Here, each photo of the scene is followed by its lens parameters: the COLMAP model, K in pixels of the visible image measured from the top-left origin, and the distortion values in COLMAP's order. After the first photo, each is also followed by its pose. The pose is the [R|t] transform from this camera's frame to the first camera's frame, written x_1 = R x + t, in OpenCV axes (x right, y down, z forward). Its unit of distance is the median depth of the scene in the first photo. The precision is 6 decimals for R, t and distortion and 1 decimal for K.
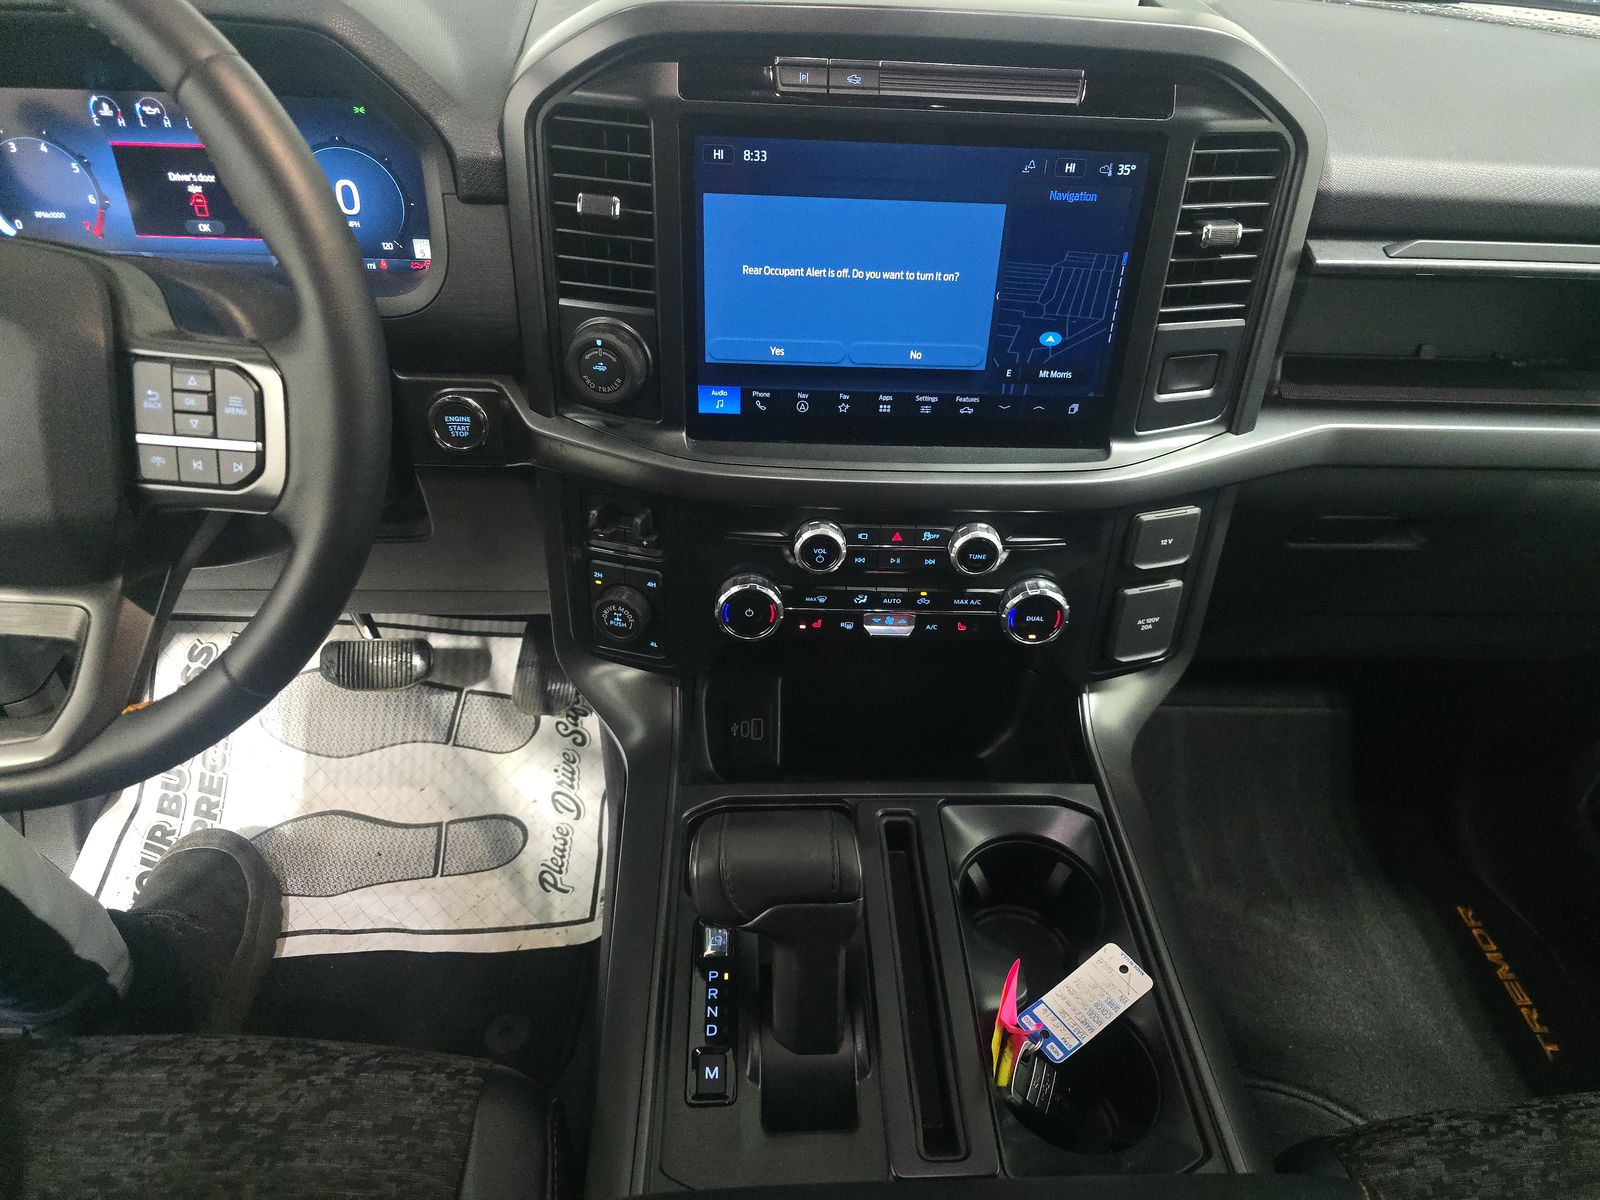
lens RADIAL K [[1084.3, 0, 828.0], [0, 1084.3, 601.9], [0, 0, 1]] dist [0.067508, -0.059329]
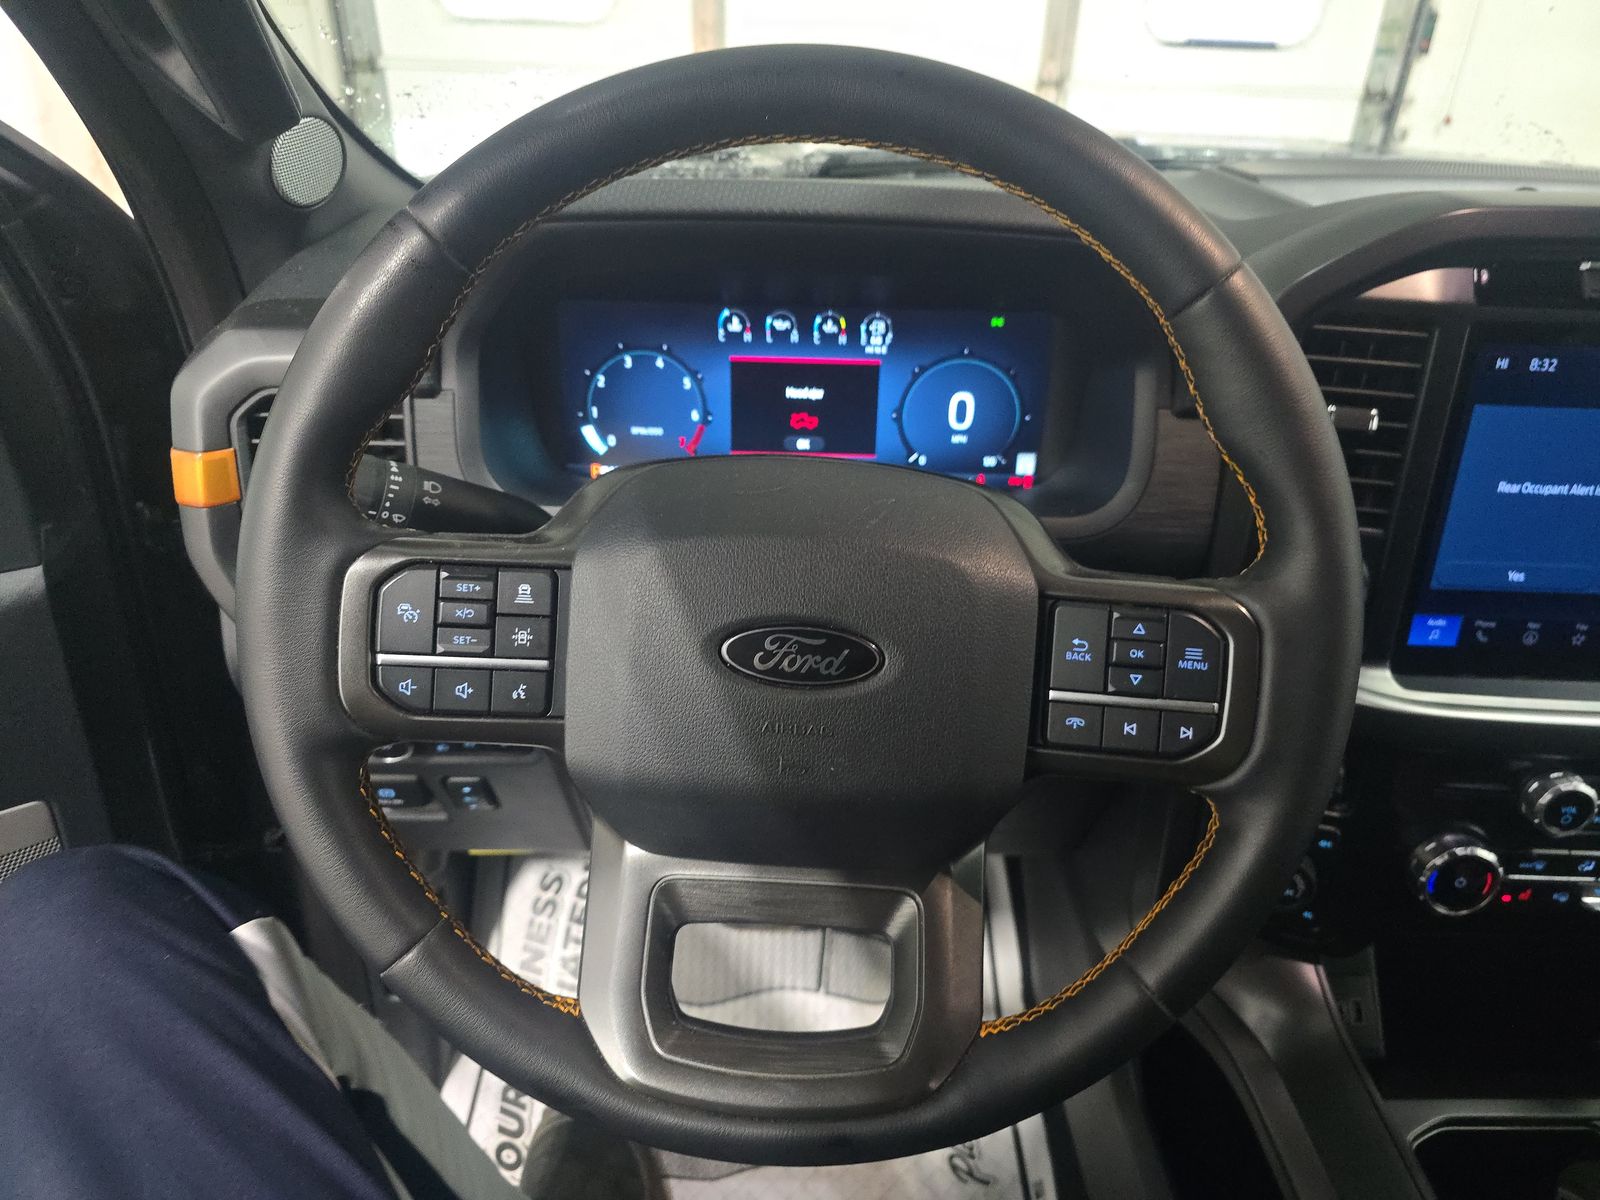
lens RADIAL K [[1084.3, 0, 828.0], [0, 1084.3, 601.9], [0, 0, 1]] dist [0.067508, -0.059329]
pose [[0.999673, 0.006252, -0.024793, -0.548166], [-0.010353, 0.985579, -0.168900, -0.054652], [0.023380, 0.169101, 0.985321, 0.123169]]
